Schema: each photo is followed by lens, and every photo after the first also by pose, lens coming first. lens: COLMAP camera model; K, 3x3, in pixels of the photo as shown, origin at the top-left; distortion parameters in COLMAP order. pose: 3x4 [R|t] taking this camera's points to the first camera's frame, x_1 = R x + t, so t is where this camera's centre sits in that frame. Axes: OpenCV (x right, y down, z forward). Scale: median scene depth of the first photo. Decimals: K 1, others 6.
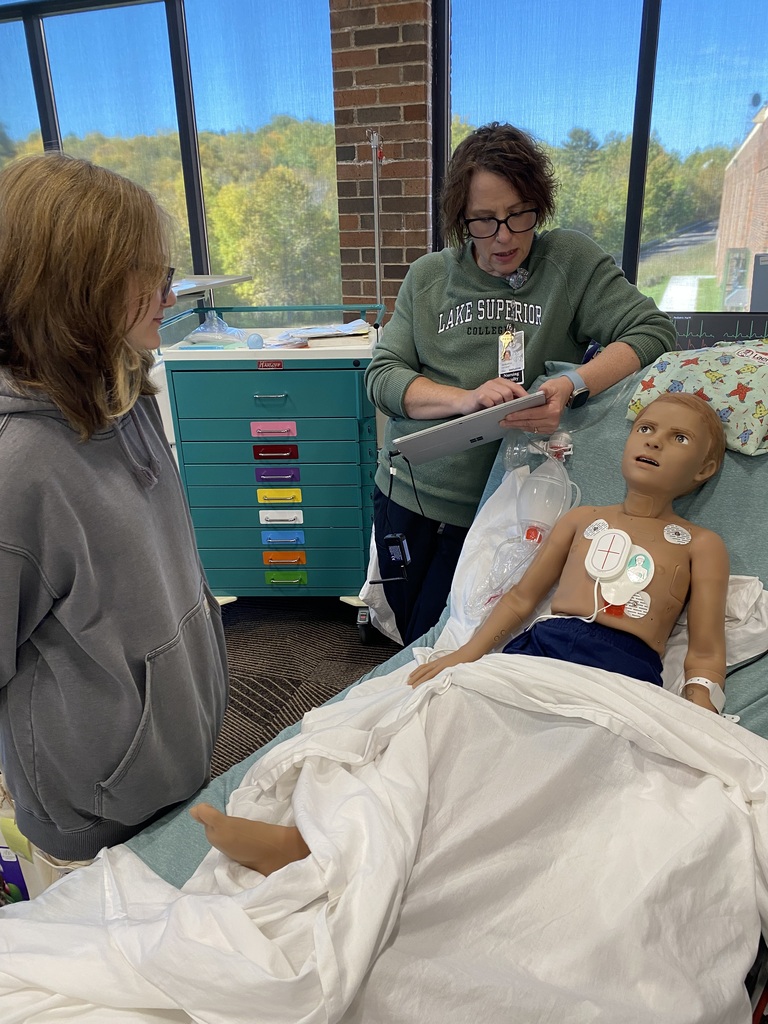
lens RADIAL K [[764.6, 0, 394.8], [0, 764.6, 496.3], [0, 0, 1]] dist [0.017063, 0.000120]
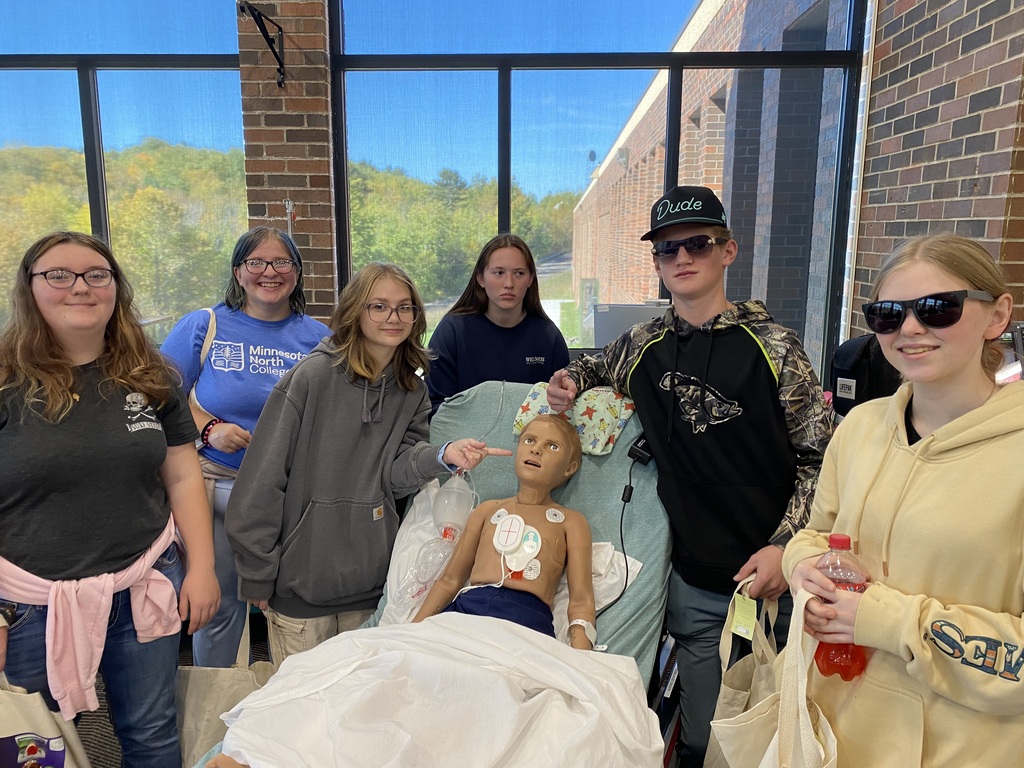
lens RADIAL K [[764.6, 0, 514.9], [0, 764.6, 381.4], [0, 0, 1]] dist [0.017063, 0.000120]
pose [[0.954116, -0.027034, 0.298214, -0.046429], [0.076267, 0.985011, -0.154718, 0.007734], [-0.289561, 0.170362, 0.941876, -0.140986]]
